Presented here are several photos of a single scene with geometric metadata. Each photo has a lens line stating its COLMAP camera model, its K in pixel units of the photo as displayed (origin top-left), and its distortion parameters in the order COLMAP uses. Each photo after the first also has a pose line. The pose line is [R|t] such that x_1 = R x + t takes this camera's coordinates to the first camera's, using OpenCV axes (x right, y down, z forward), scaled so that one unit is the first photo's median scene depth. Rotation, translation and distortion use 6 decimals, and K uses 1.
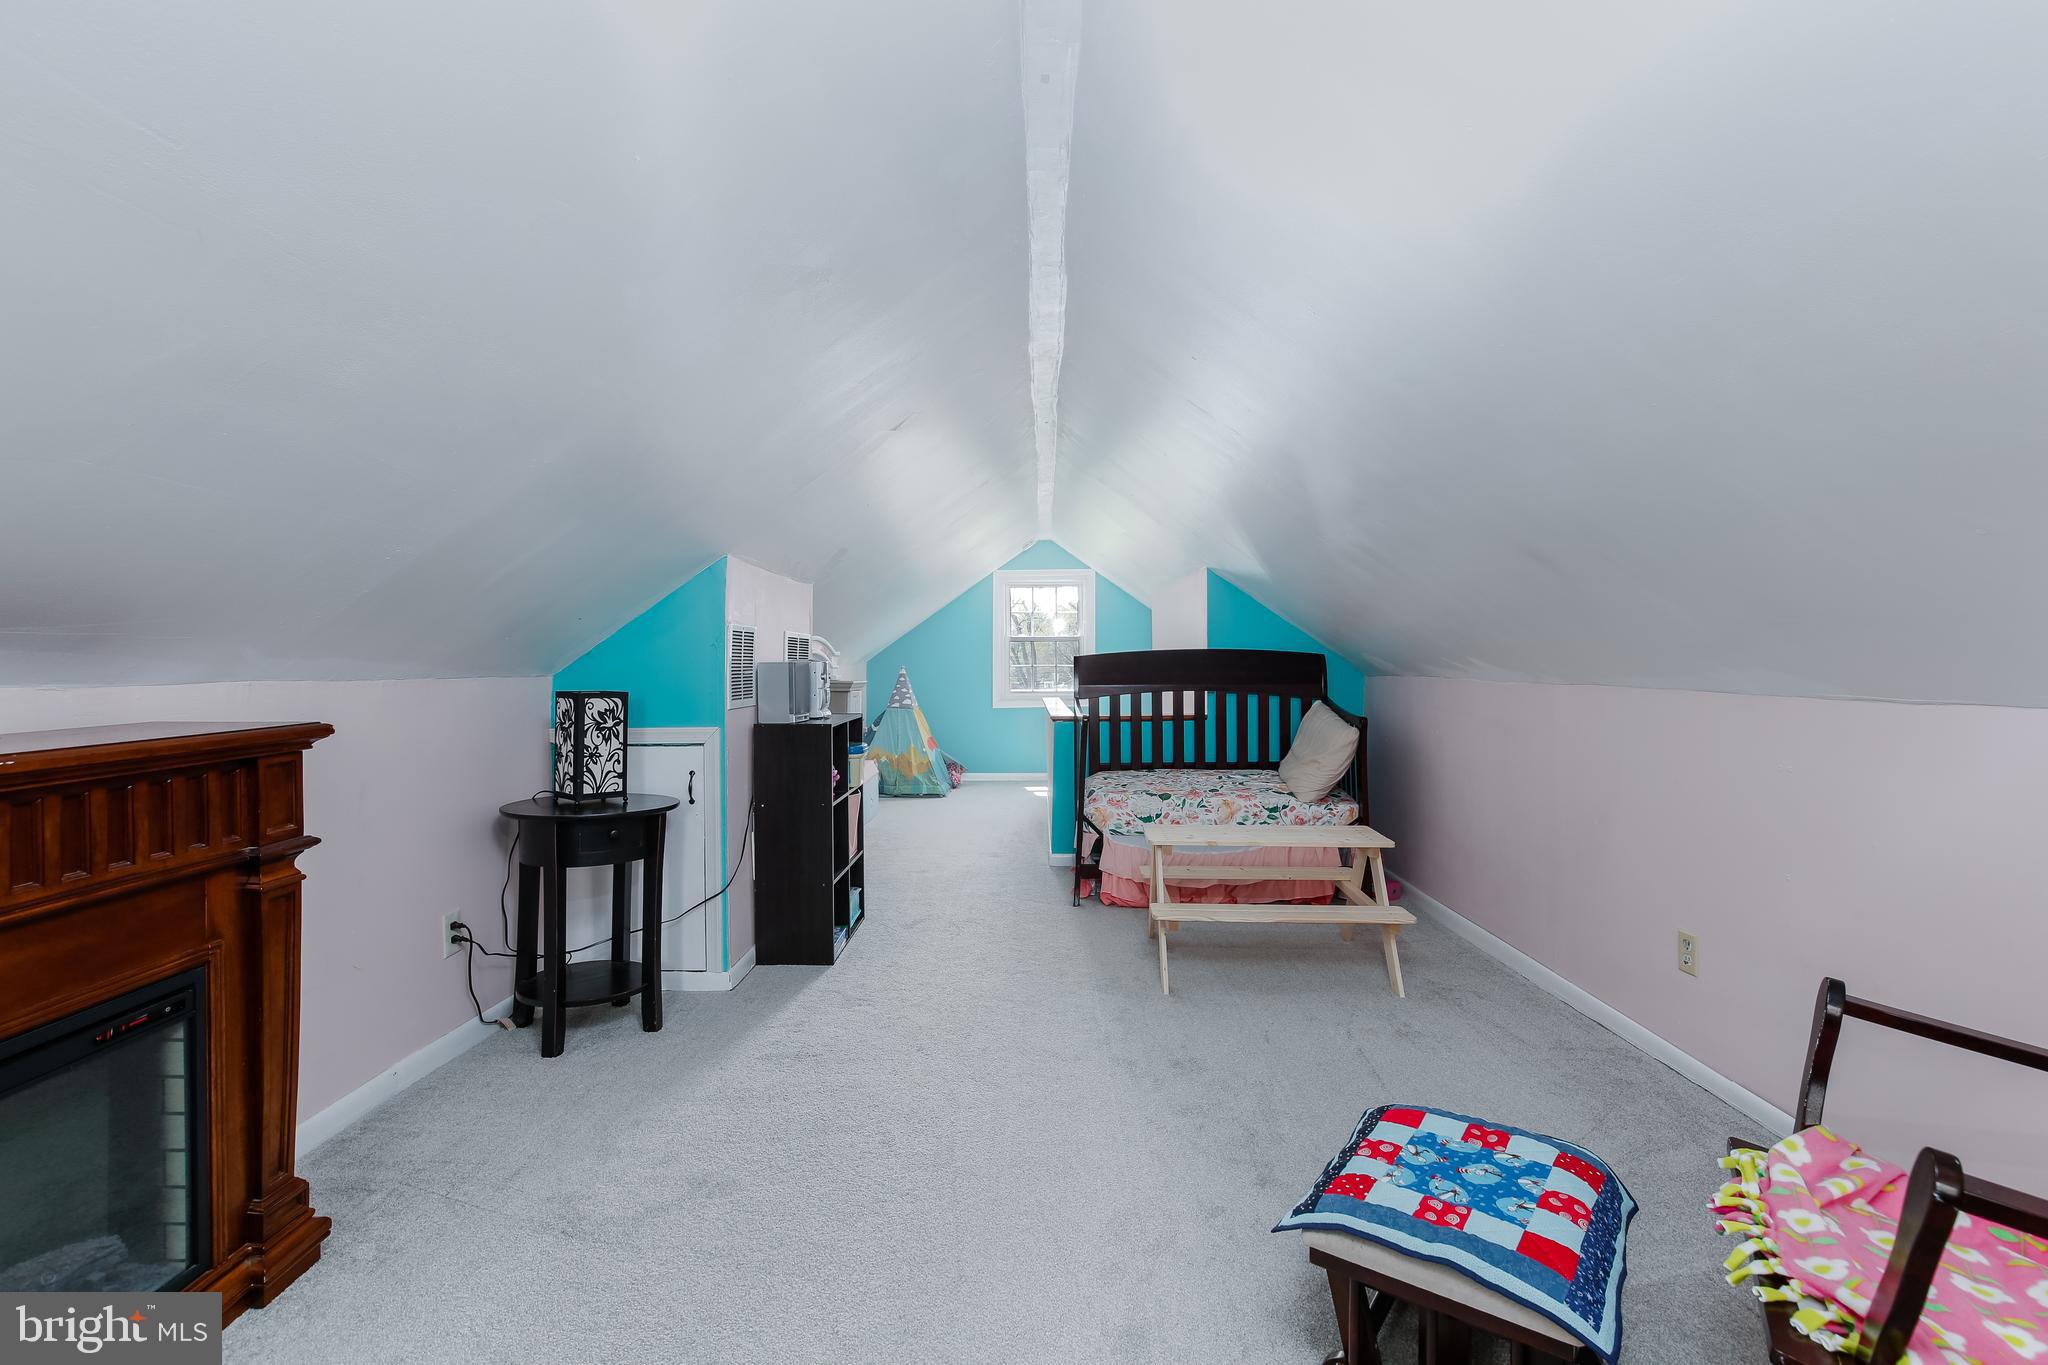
lens RADIAL K [[919.6, 0, 1034.5], [0, 919.6, 664.1], [0, 0, 1]] dist [-0.005642, -0.000450]
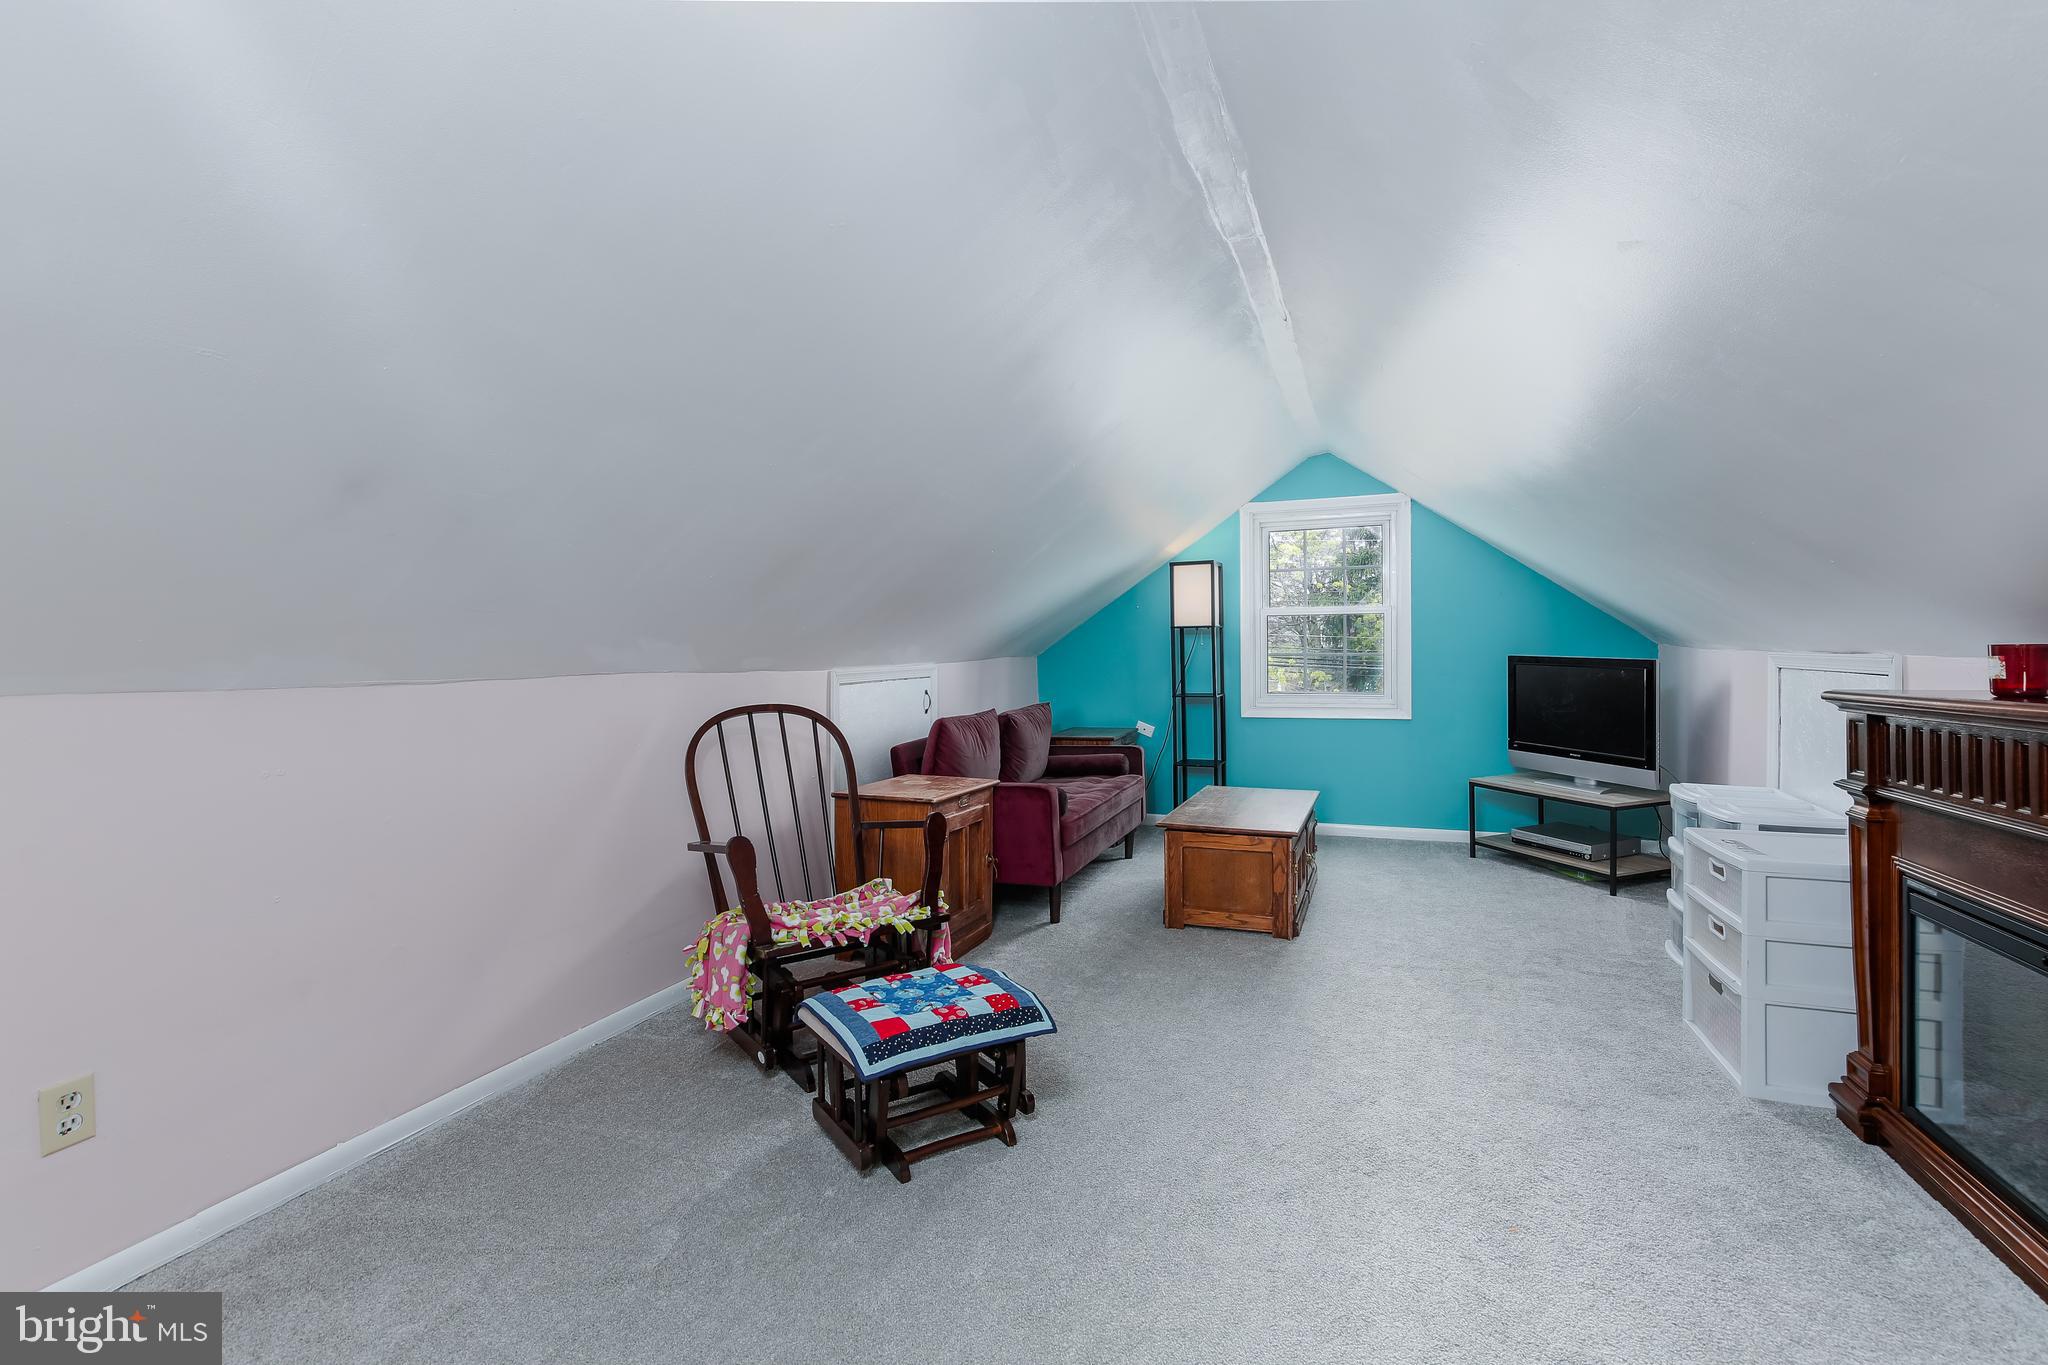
lens RADIAL K [[919.6, 0, 1034.5], [0, 919.6, 664.1], [0, 0, 1]] dist [-0.005642, -0.000450]
pose [[-0.936835, 0.005114, 0.349734, -0.222307], [0.009437, 0.999899, 0.010657, 0.009279], [-0.349644, 0.013285, -0.936788, 2.300059]]
